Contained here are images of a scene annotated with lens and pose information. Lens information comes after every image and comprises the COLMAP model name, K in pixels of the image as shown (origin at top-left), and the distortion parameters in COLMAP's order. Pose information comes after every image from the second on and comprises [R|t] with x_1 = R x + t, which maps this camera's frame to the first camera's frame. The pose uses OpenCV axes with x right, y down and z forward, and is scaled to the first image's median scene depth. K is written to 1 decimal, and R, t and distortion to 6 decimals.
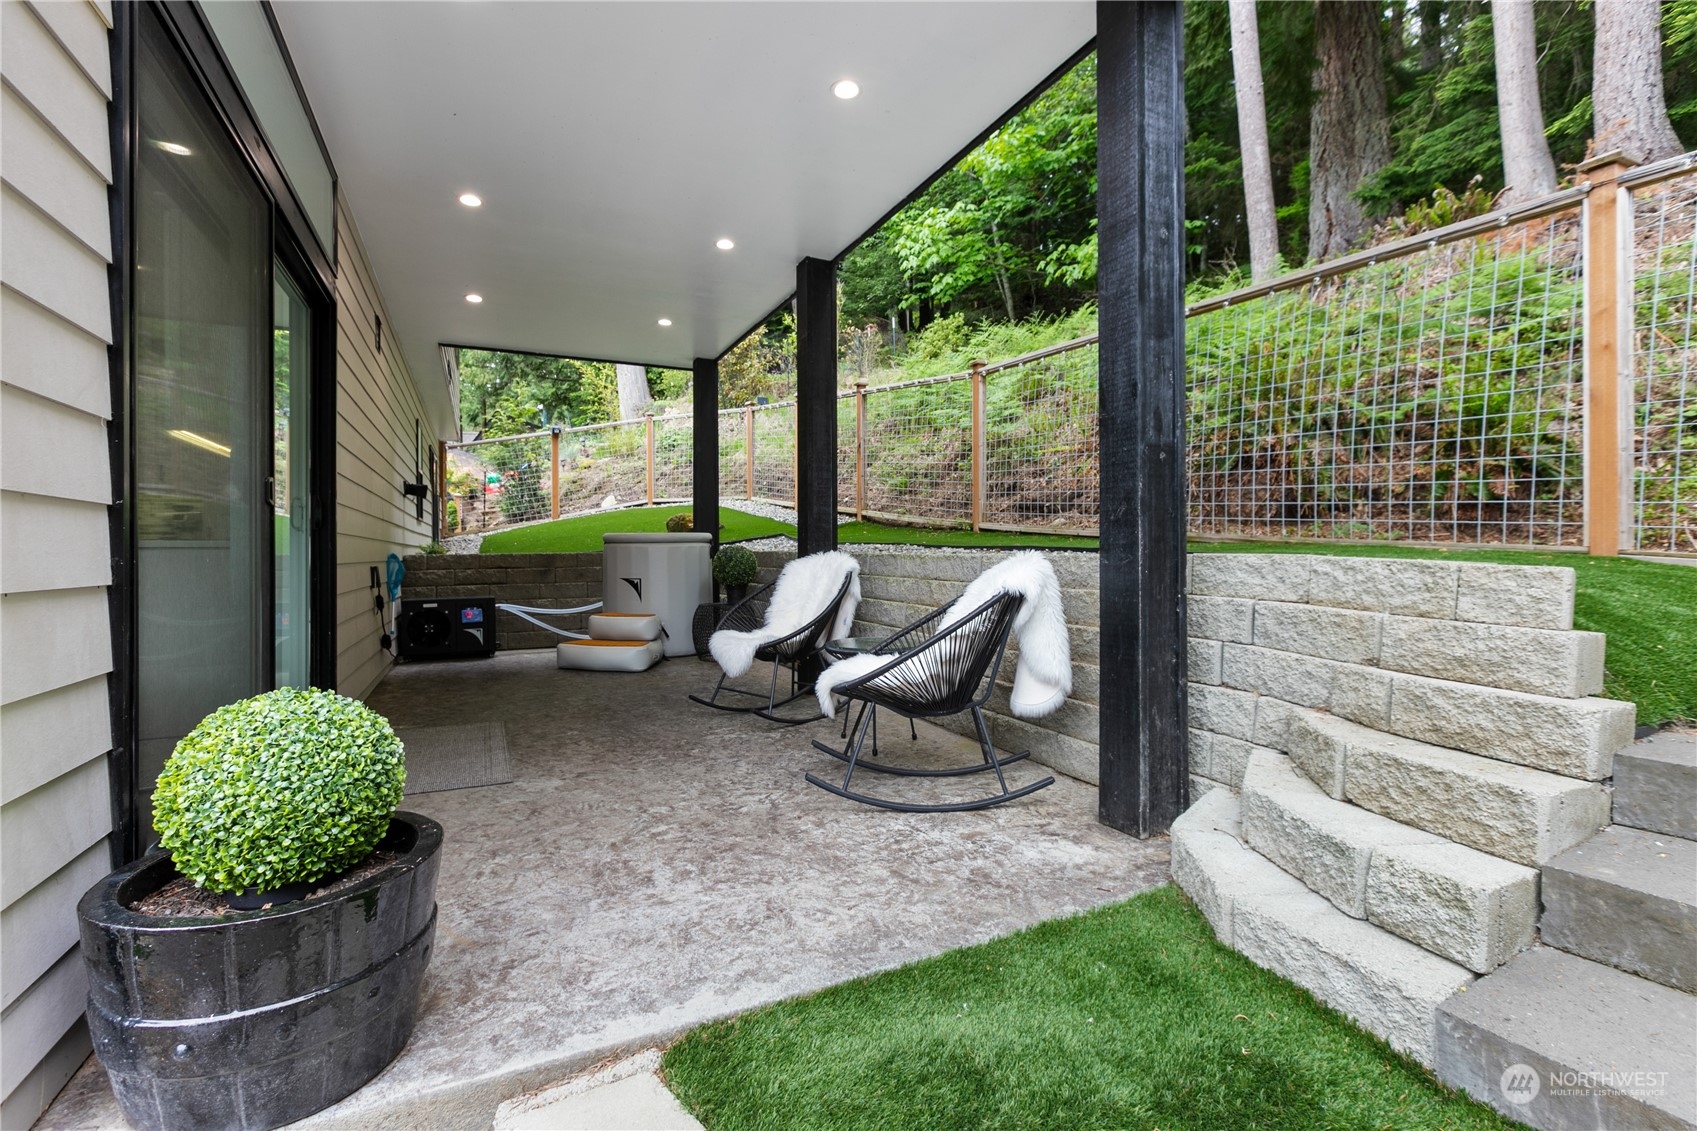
lens RADIAL K [[765.6, 0, 843.3], [0, 765.6, 561.3], [0, 0, 1]] dist [-0.002325, 0.000391]
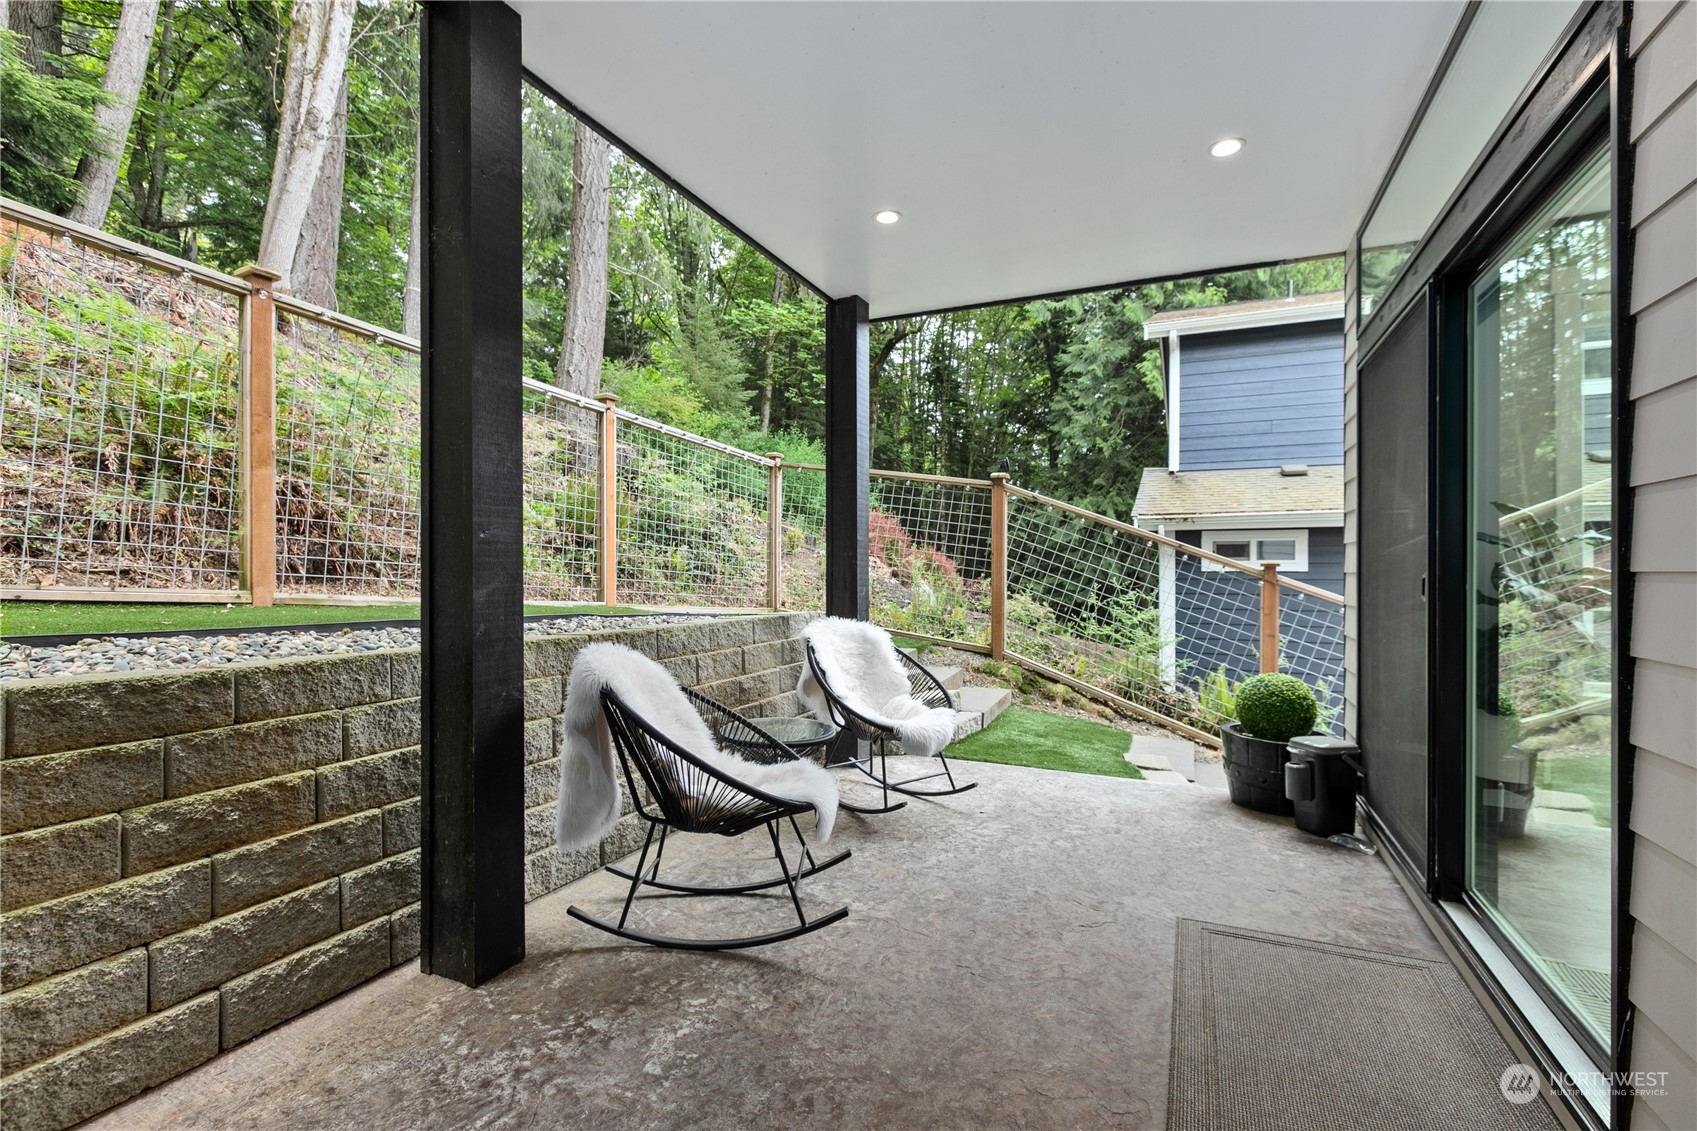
lens RADIAL K [[765.6, 0, 847.7], [0, 765.6, 567.7], [0, 0, 1]] dist [-0.002325, 0.000391]
pose [[-0.651097, 0.005077, 0.758978, -0.989634], [0.002446, 0.999986, -0.004591, -0.111765], [-0.758991, -0.001132, -0.651100, 2.157958]]
